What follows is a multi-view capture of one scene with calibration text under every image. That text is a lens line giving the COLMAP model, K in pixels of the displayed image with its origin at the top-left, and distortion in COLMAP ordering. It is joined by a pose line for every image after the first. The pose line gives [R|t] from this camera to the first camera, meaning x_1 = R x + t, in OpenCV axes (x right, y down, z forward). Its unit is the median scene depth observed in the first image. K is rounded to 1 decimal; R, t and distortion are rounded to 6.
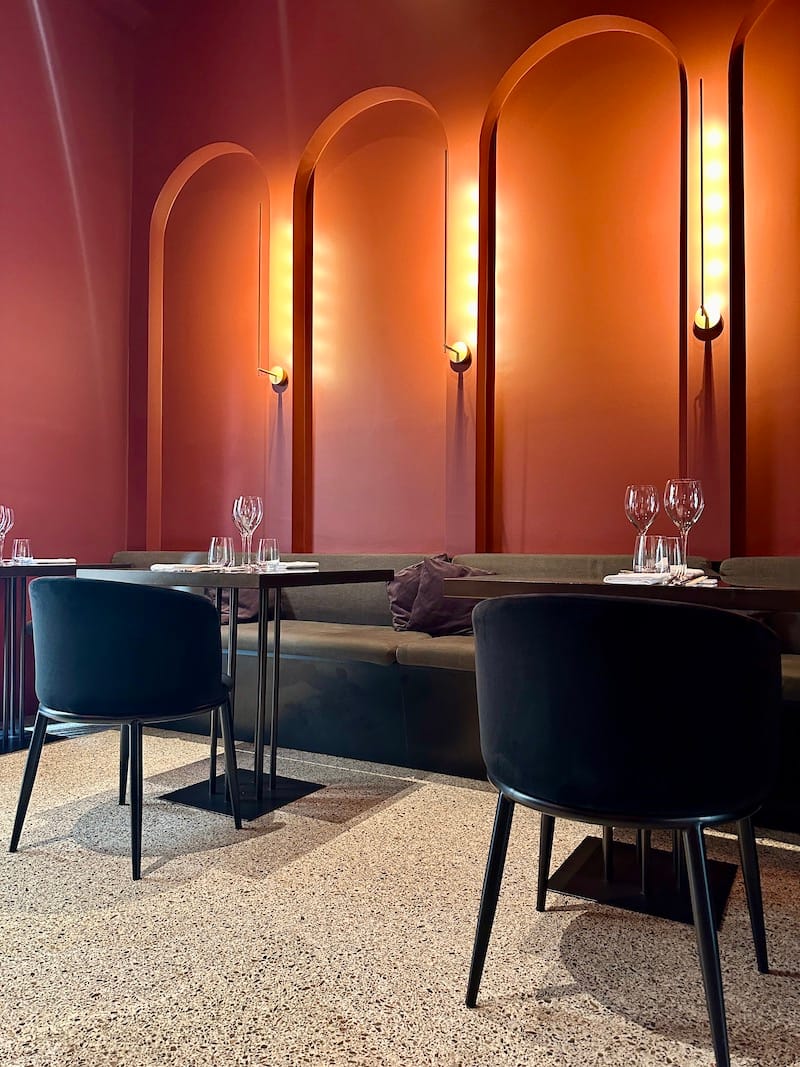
lens RADIAL K [[750.0, 0, 401.1], [0, 750.0, 535.2], [0, 0, 1]] dist [0.003778, 0.000703]
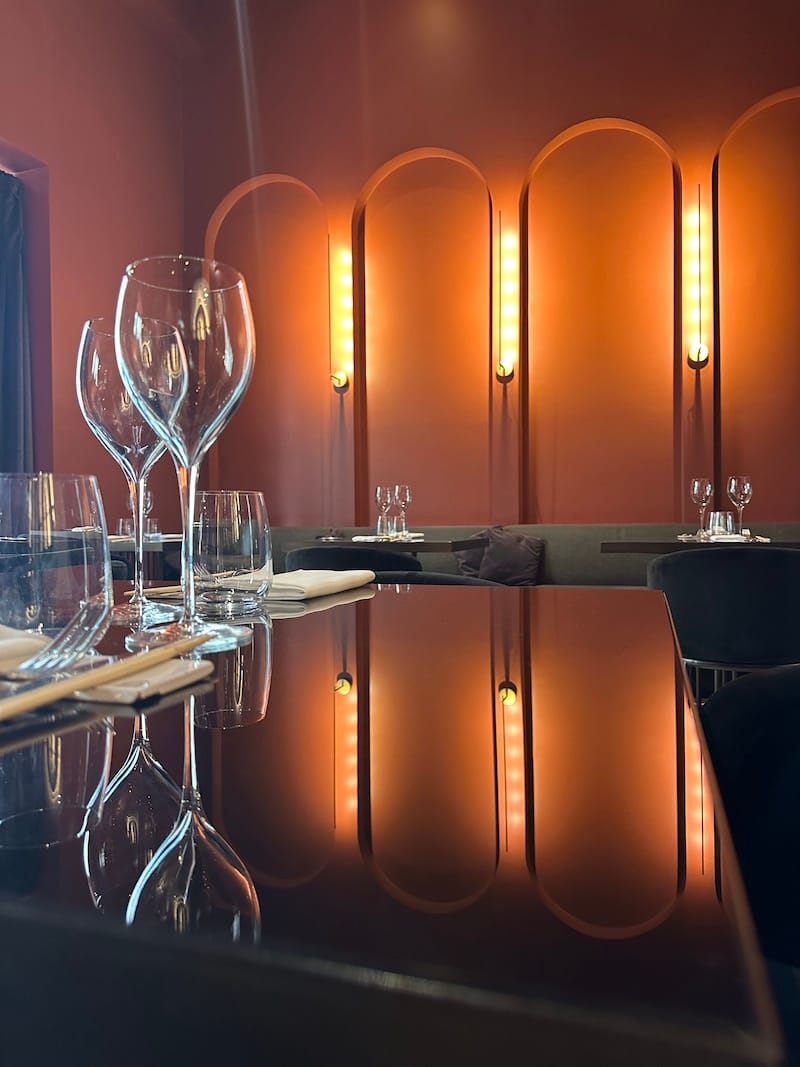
lens RADIAL K [[750.0, 0, 398.8], [0, 750.0, 530.7], [0, 0, 1]] dist [0.003778, 0.000703]
pose [[0.981069, -0.019075, 0.192719, -0.367331], [0.012613, 0.999318, 0.034702, -0.012784], [-0.193250, -0.031614, 0.980640, -0.242478]]
